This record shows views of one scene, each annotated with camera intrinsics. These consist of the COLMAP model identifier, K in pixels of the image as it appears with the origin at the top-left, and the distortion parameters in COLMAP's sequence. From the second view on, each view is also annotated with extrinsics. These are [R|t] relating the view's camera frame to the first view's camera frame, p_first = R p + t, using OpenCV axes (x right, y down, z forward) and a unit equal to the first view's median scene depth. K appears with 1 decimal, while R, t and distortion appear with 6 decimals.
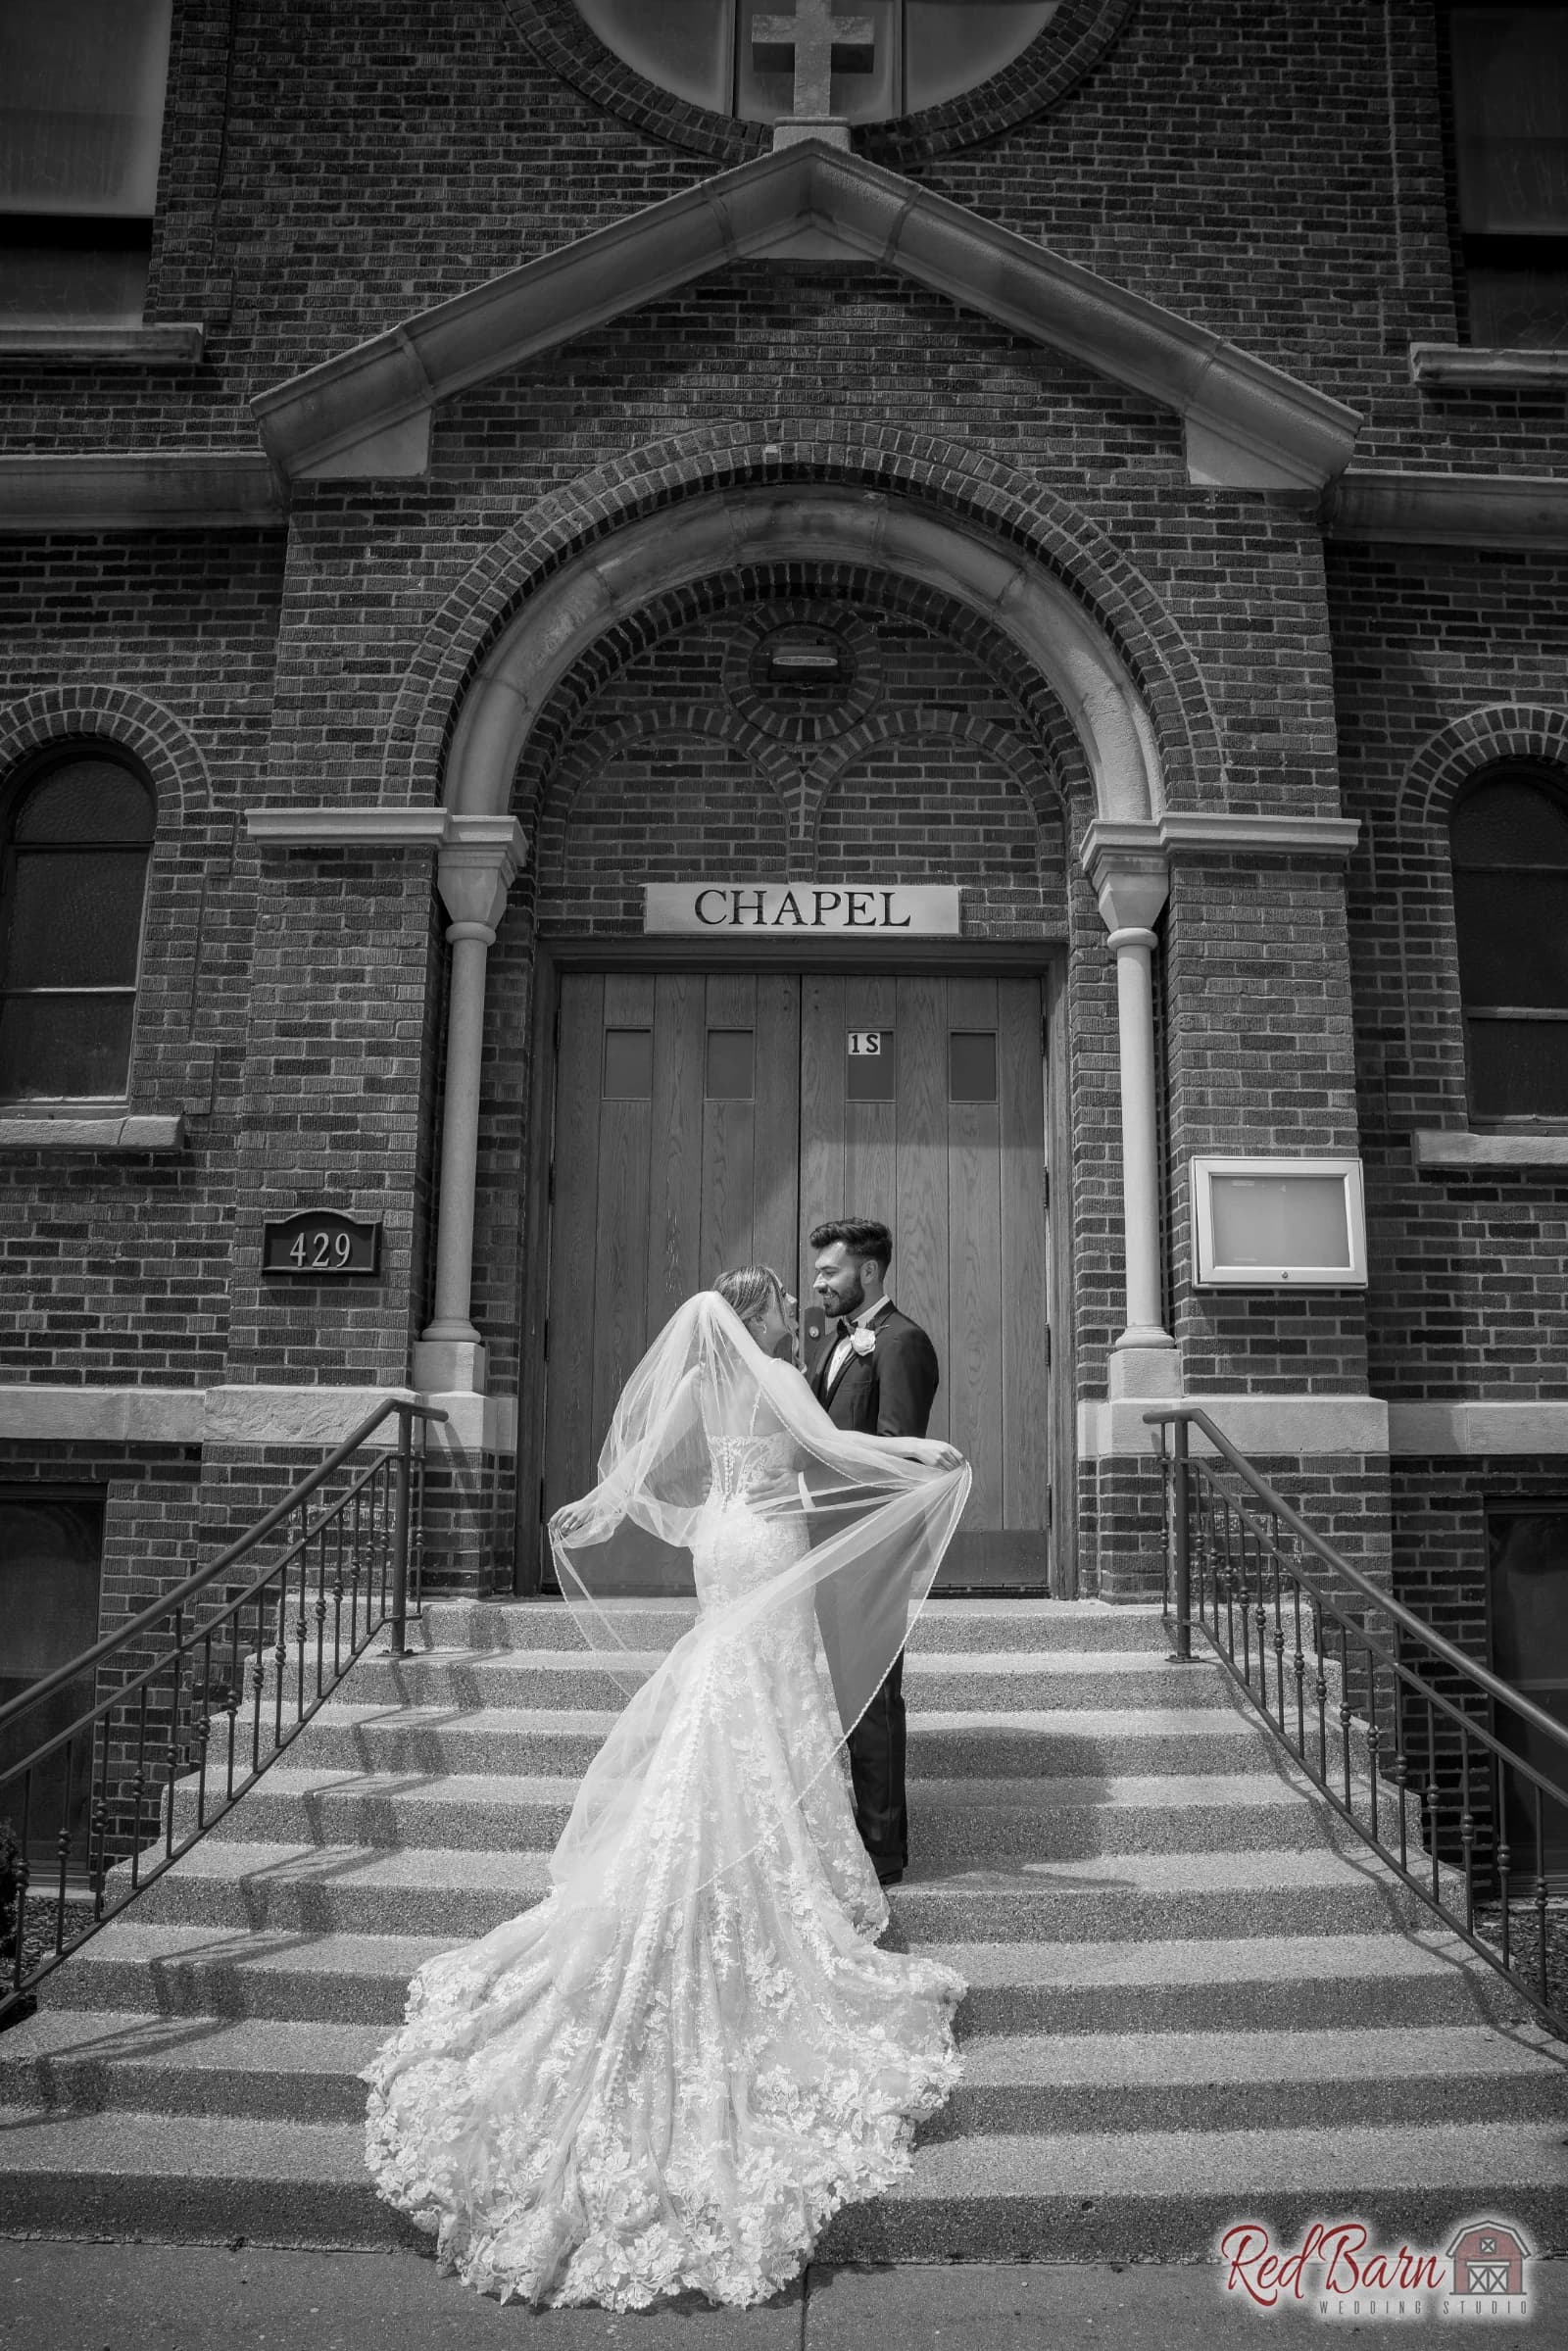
lens RADIAL K [[2004.4, 0, 830.8], [0, 2004.4, 1140.7], [0, 0, 1]] dist [-0.154840, 0.127127]
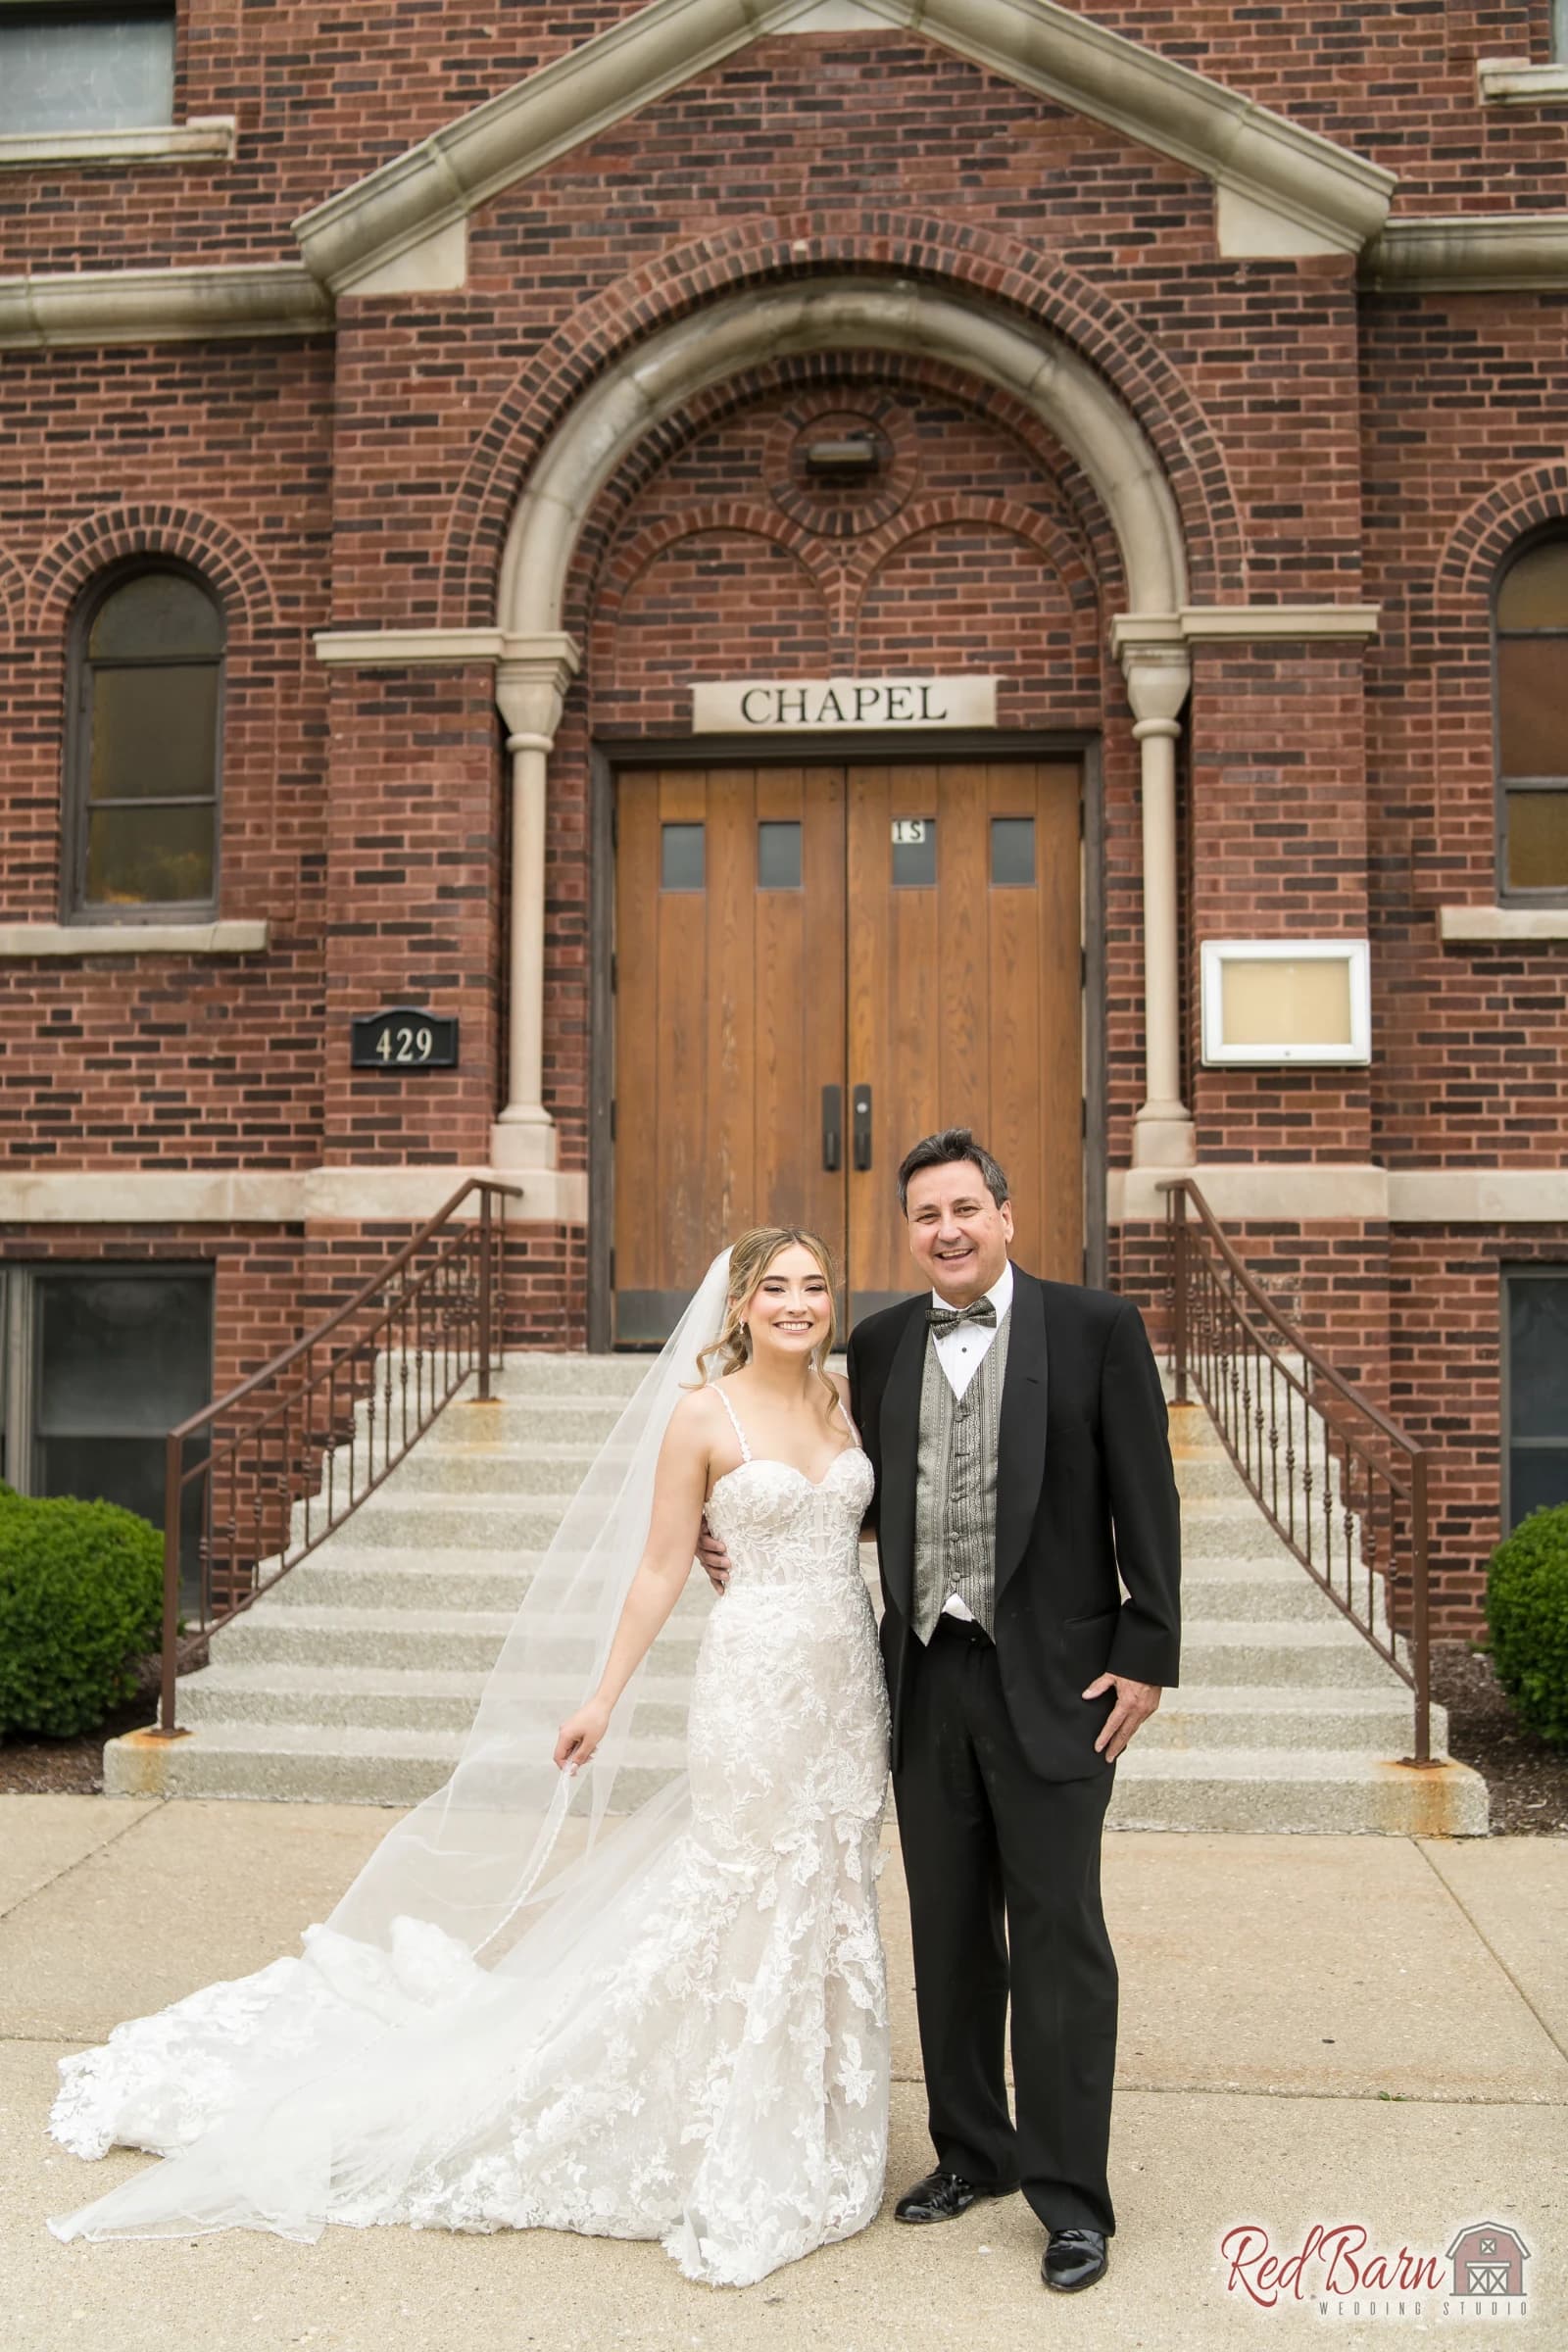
lens RADIAL K [[3085.4, 0, 738.2], [0, 3085.4, 1157.8], [0, 0, 1]] dist [-0.001003, 0.000000]
pose [[0.991912, -0.011893, -0.126370, 0.135484], [0.028031, 0.991545, 0.126702, -0.089243], [0.123795, -0.129219, 0.983858, -0.635521]]
